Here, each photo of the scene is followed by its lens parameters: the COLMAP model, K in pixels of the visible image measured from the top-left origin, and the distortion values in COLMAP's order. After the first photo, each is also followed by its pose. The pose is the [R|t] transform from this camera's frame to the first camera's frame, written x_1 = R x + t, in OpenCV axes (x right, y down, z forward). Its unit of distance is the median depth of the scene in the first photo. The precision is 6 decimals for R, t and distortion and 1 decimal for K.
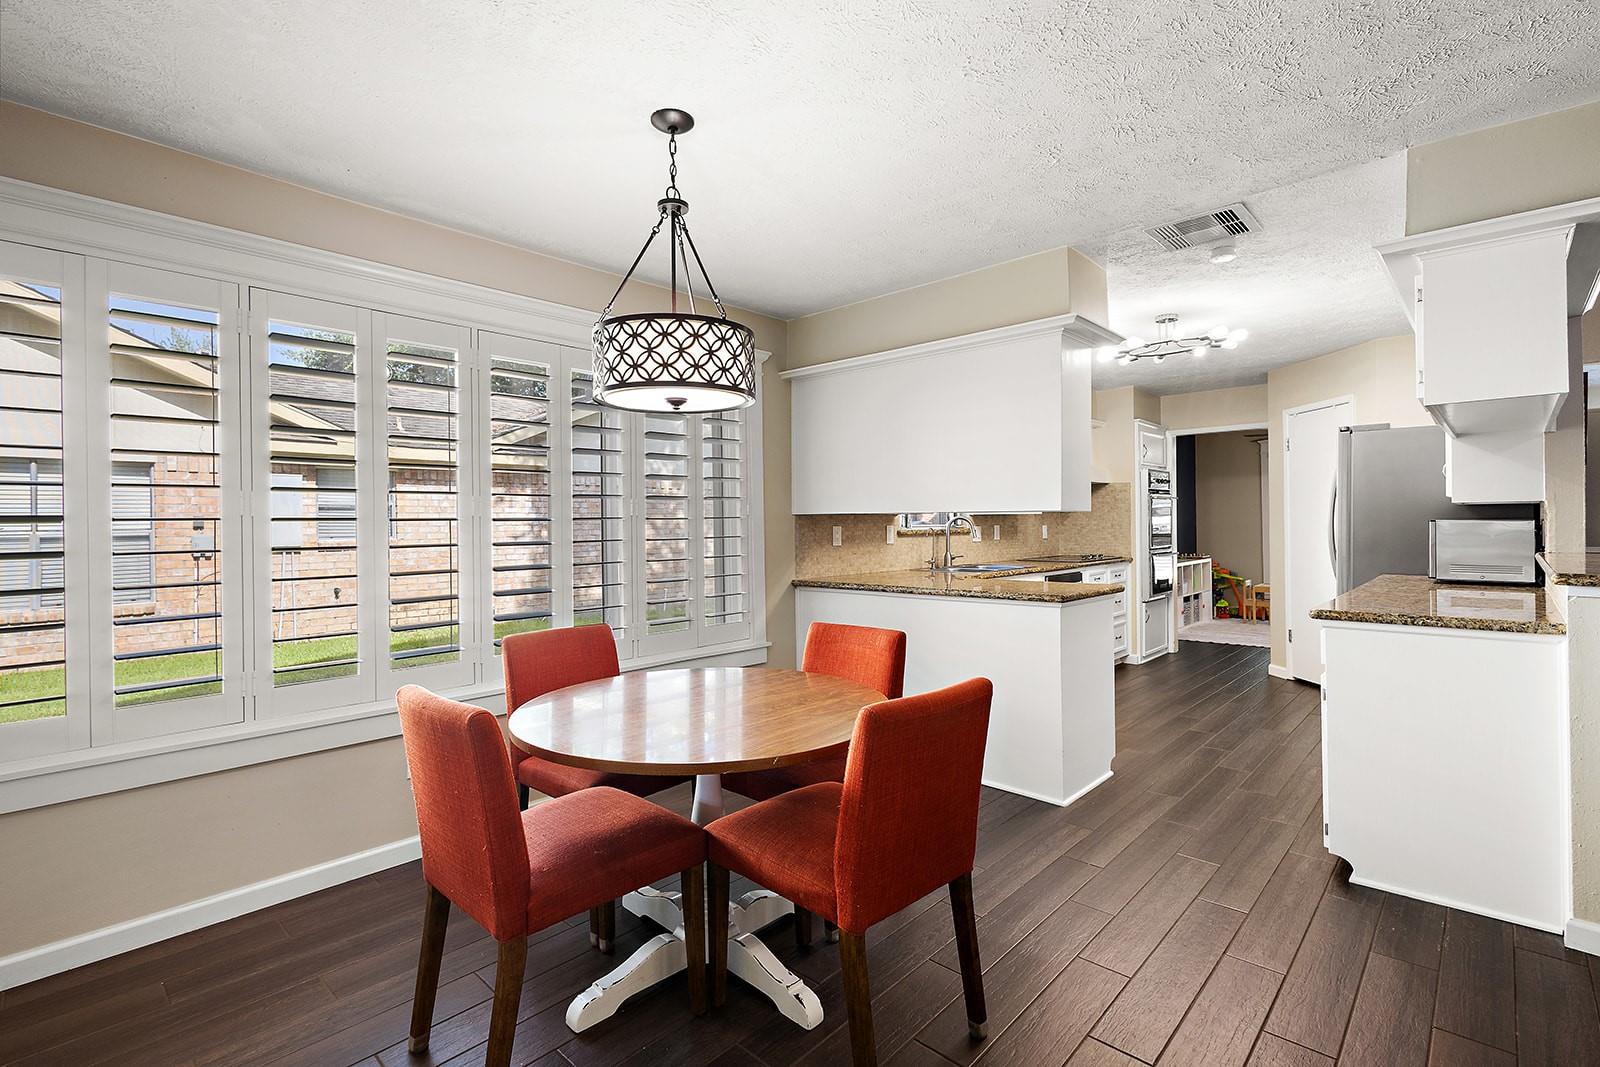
lens RADIAL K [[765.3, 0, 793.0], [0, 765.3, 525.0], [0, 0, 1]] dist [0.000993, -0.000301]
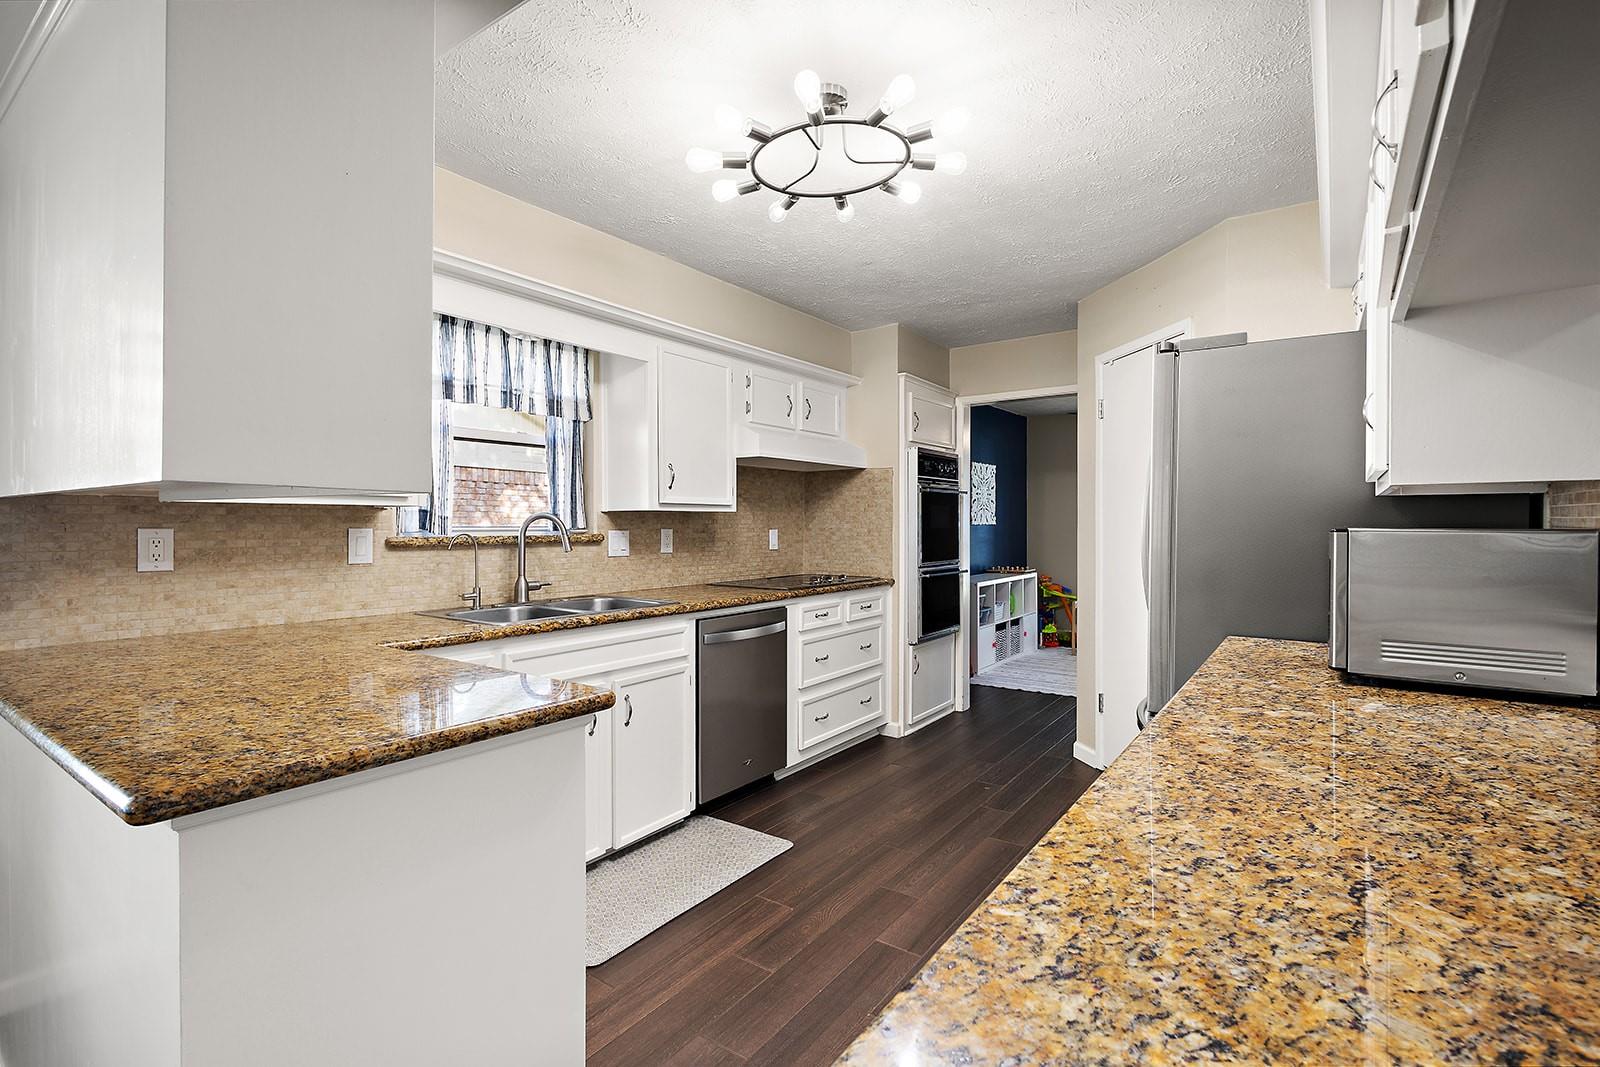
lens RADIAL K [[746.0, 0, 802.0], [0, 746.0, 530.4], [0, 0, 1]] dist [0.002263, -0.000208]
pose [[0.991273, 0.007767, 0.131593, 0.298521], [-0.008312, 0.999959, 0.003599, -0.001946], [-0.131560, -0.004662, 0.991297, 0.387975]]
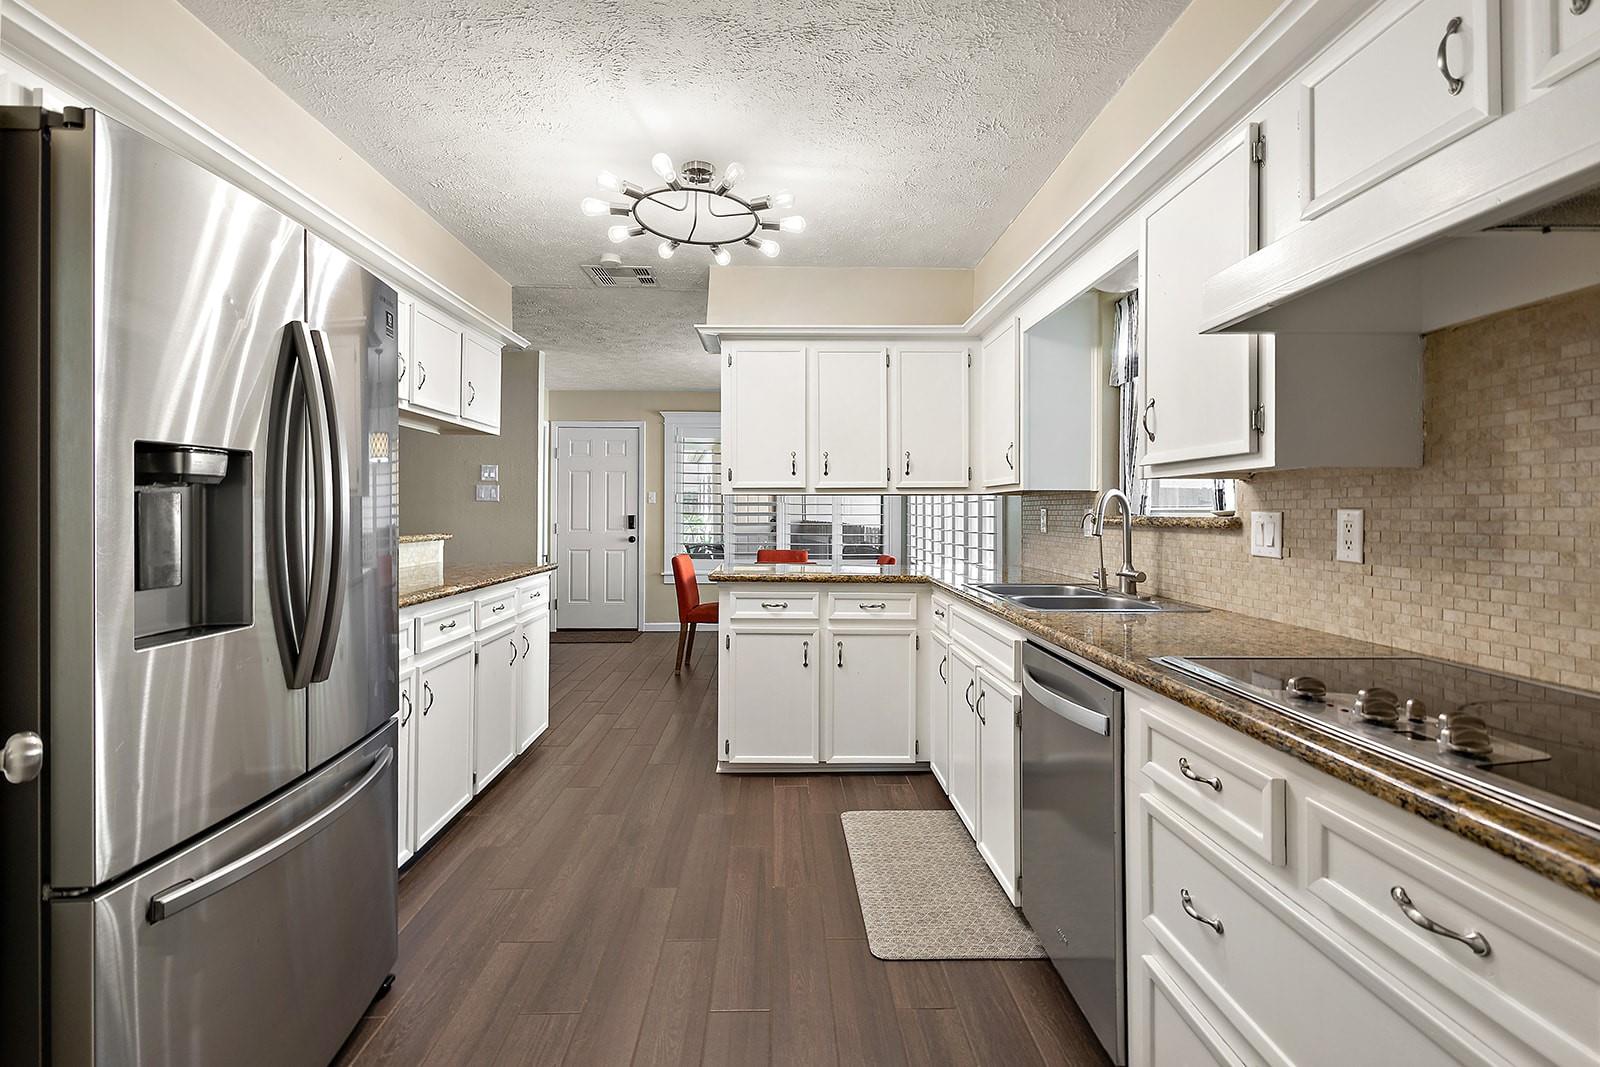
lens RADIAL K [[744.0, 0, 810.7], [0, 744.0, 528.7], [0, 0, 1]] dist [-0.000127, -0.000377]
pose [[-0.699265, 0.020515, -0.714568, 0.608737], [-0.002348, 0.999517, 0.030993, -0.000767], [0.714859, 0.023350, -0.698879, 1.061132]]
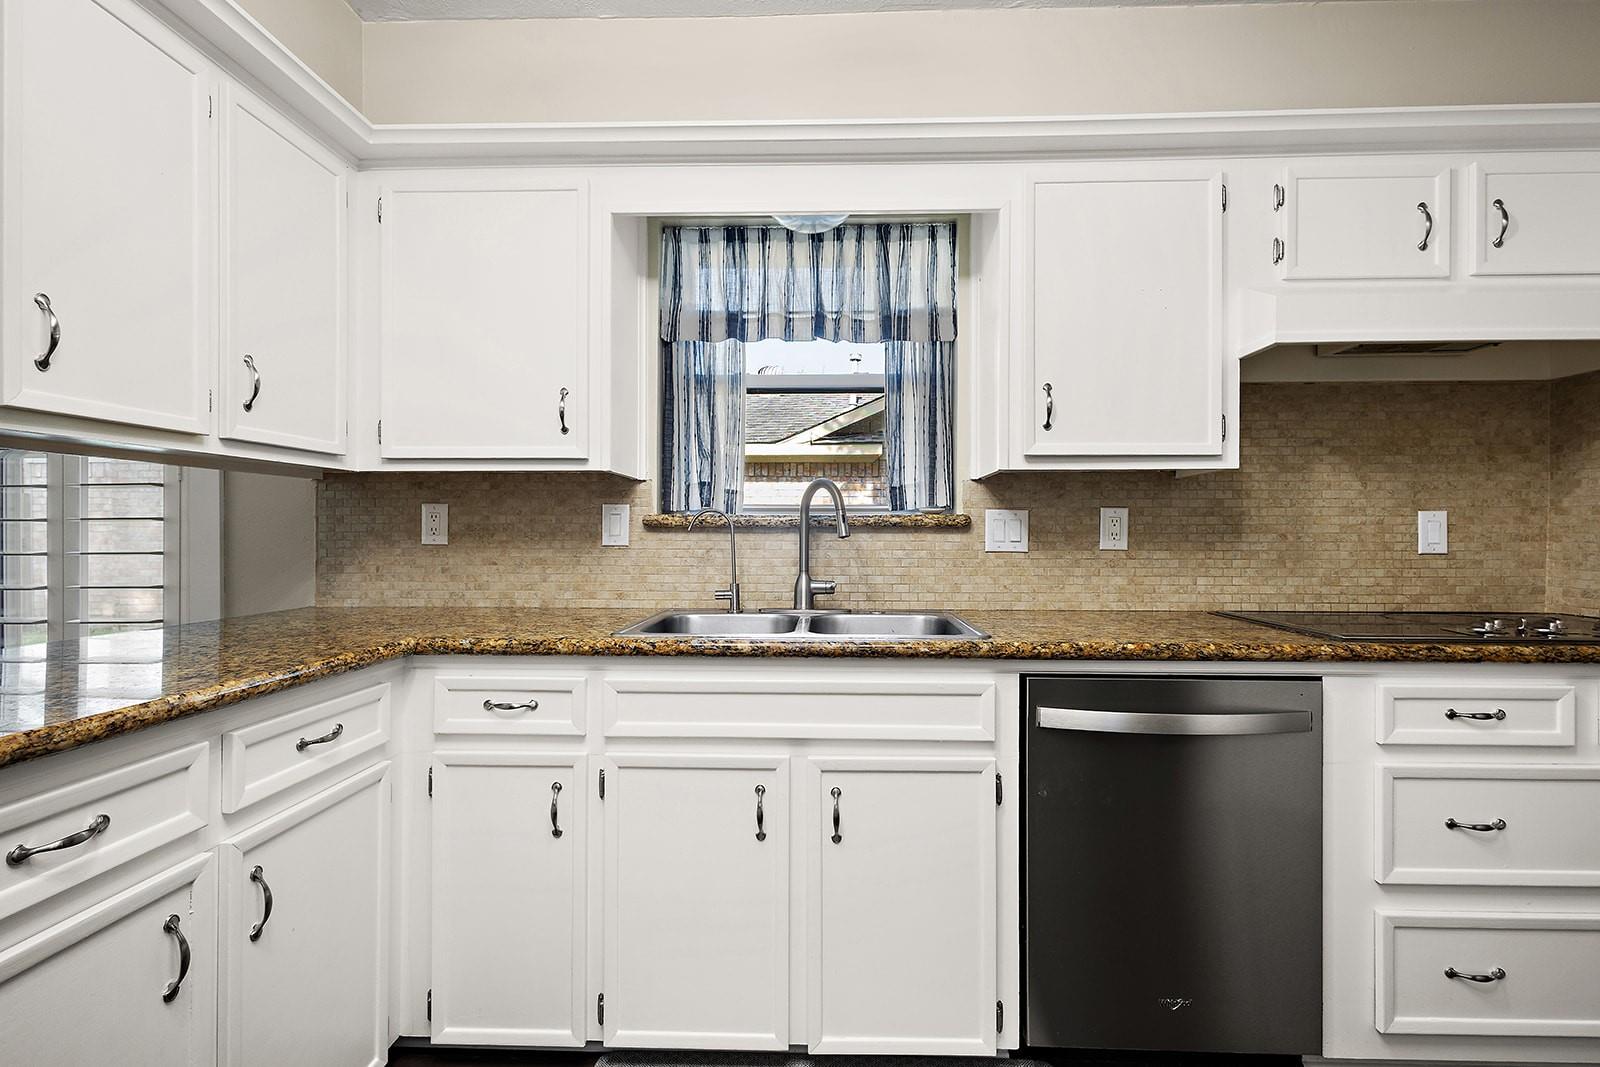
lens RADIAL K [[746.0, 0, 802.0], [0, 746.0, 530.4], [0, 0, 1]] dist [0.002263, -0.000208]
pose [[0.653395, 0.007182, -0.756983, 0.438111], [-0.010202, 0.999948, 0.000682, 0.011925], [0.756948, 0.007277, 0.653435, 0.672214]]
